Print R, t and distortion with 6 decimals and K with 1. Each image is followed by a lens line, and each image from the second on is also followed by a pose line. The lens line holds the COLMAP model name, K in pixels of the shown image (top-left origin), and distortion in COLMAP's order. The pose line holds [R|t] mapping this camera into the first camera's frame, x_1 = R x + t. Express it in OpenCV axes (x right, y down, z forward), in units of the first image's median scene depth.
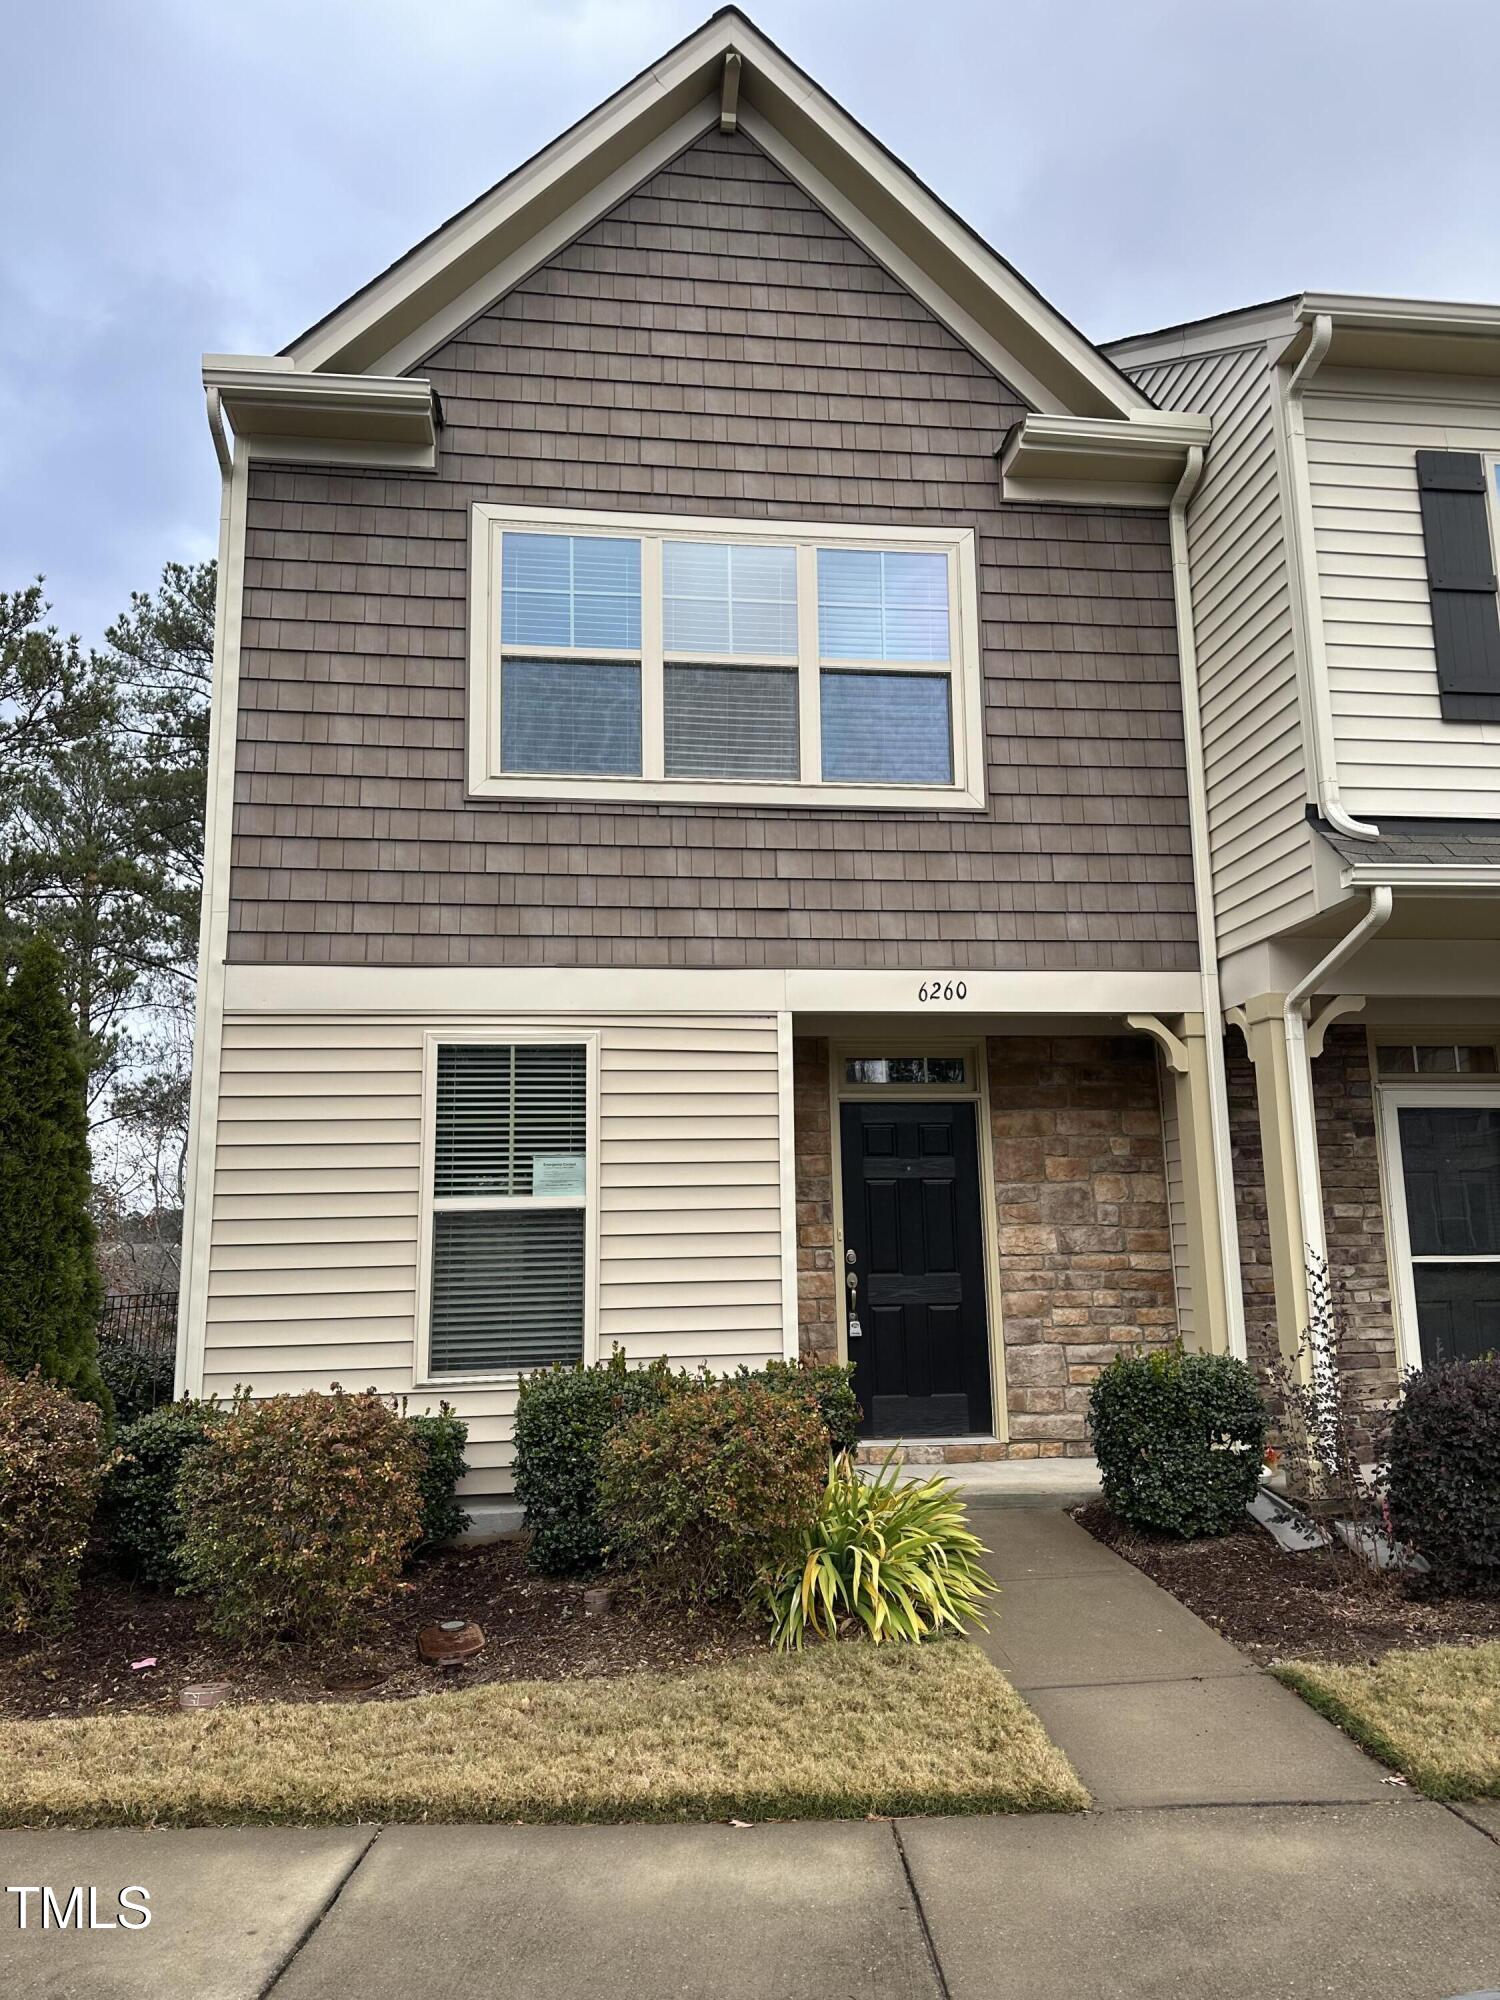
lens RADIAL K [[1374.5, 0, 787.5], [0, 1374.5, 1033.0], [0, 0, 1]] dist [0.150136, -0.224552]
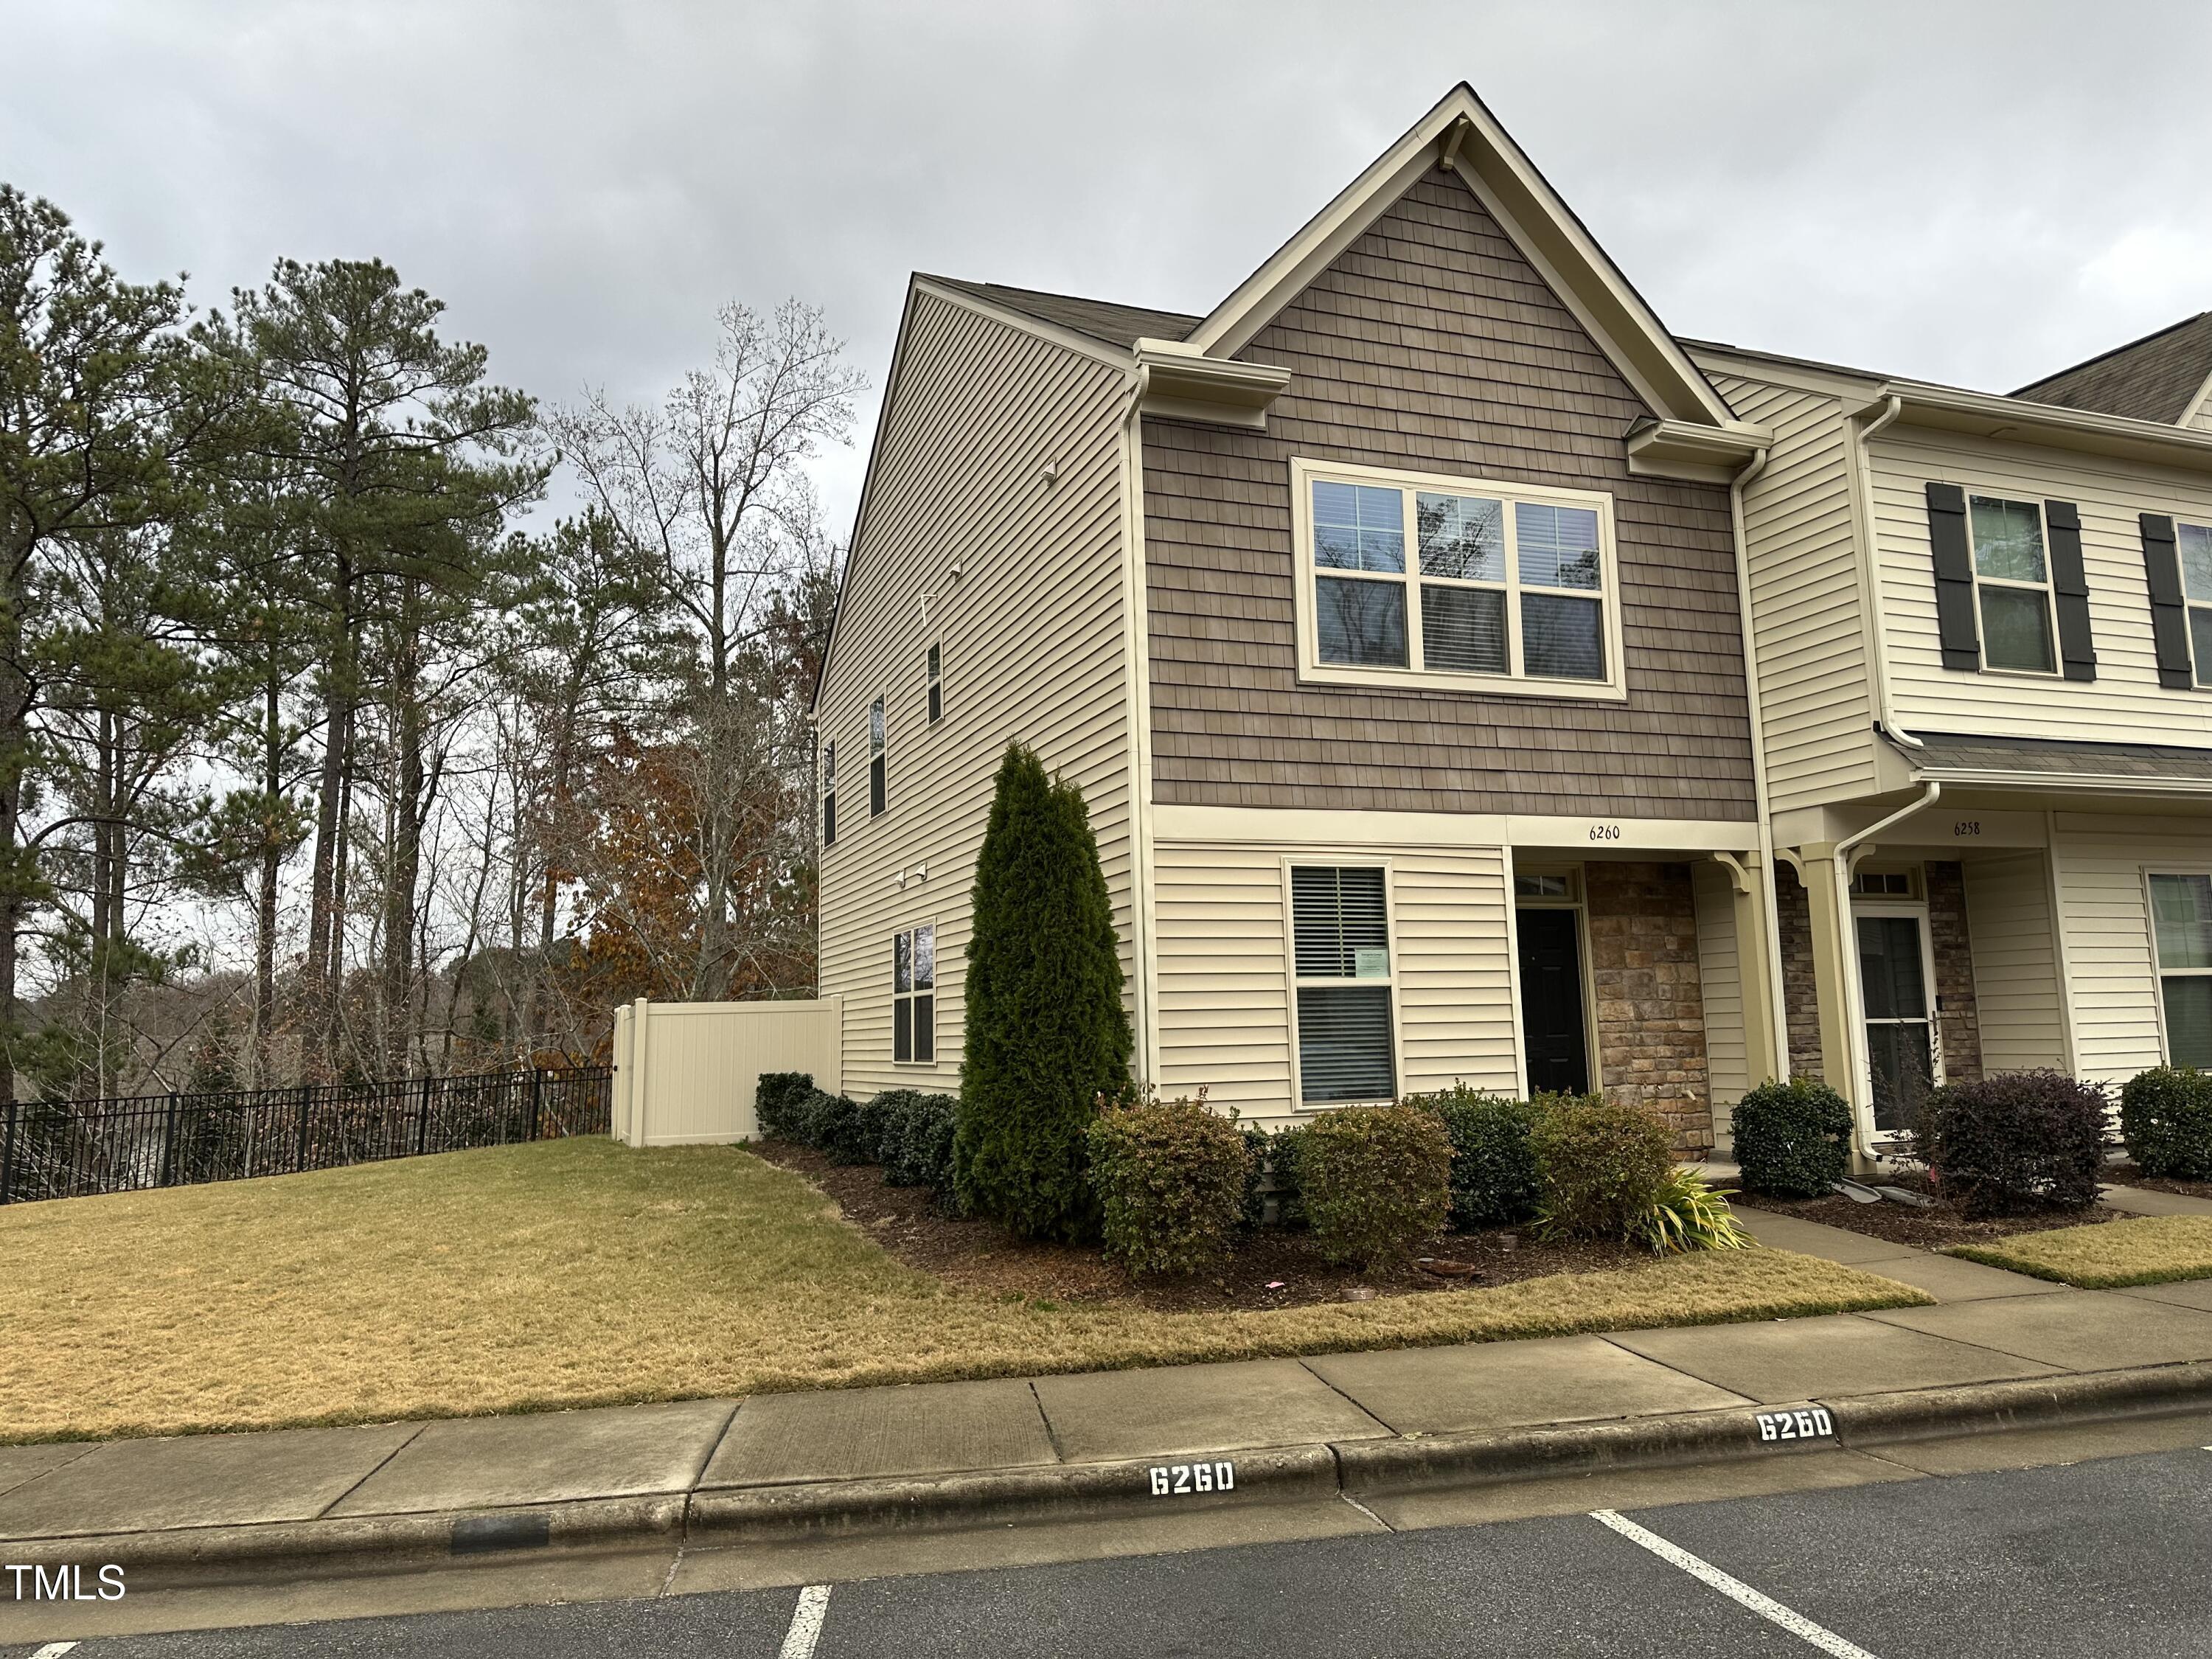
lens RADIAL K [[1569.9, 0, 1066.4], [0, 1569.9, 857.5], [0, 0, 1]] dist [0.154864, -0.237835]
pose [[0.969883, 0.019772, 0.242768, -0.793190], [-0.029736, 0.998856, 0.037446, -0.048547], [-0.241750, -0.043537, 0.969361, -0.424859]]
